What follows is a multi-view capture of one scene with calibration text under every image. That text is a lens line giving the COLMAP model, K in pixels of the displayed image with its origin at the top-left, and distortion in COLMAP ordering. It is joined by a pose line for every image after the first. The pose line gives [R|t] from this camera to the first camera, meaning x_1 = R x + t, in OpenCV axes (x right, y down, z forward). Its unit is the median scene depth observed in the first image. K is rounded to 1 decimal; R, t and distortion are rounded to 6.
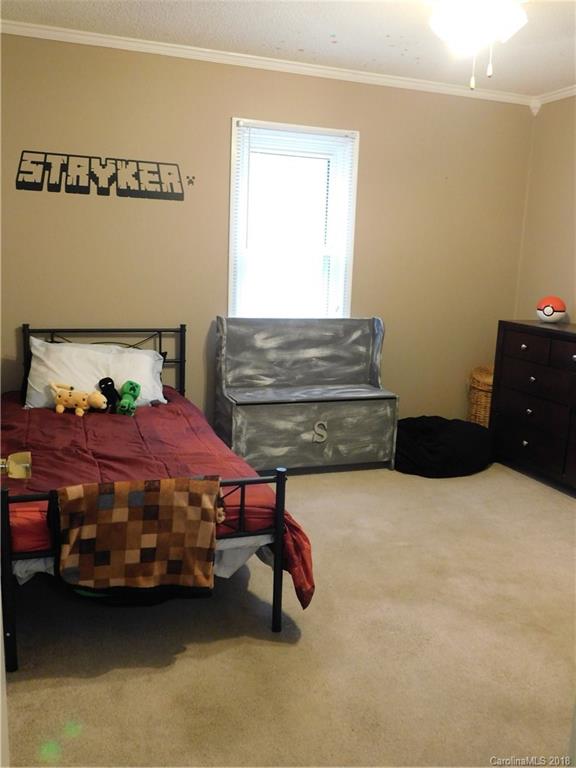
lens RADIAL K [[672.9, 0, 287.7], [0, 672.9, 385.2], [0, 0, 1]] dist [-0.003075, 0.001161]
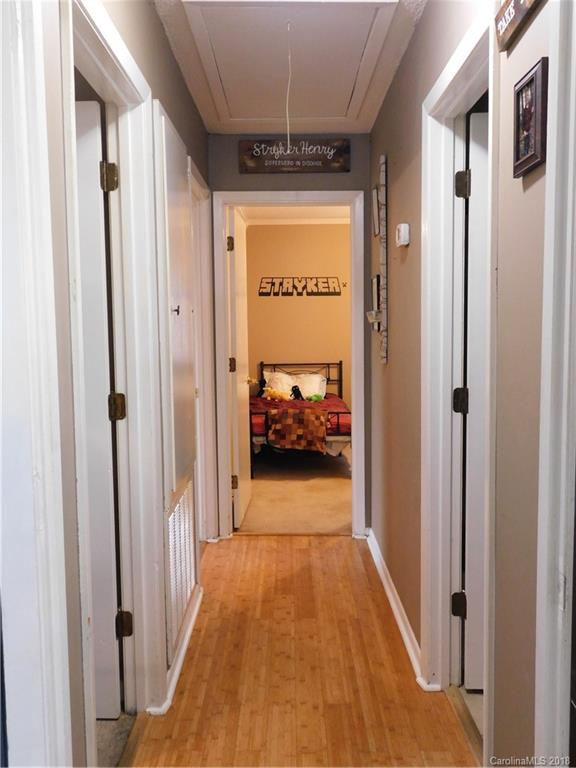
lens RADIAL K [[672.9, 0, 287.7], [0, 672.9, 385.2], [0, 0, 1]] dist [-0.003075, 0.001161]
pose [[0.940772, -0.014595, -0.338726, 0.616839], [-0.017774, 0.995576, -0.092262, 0.278261], [0.338574, 0.092818, 0.936350, -1.442947]]
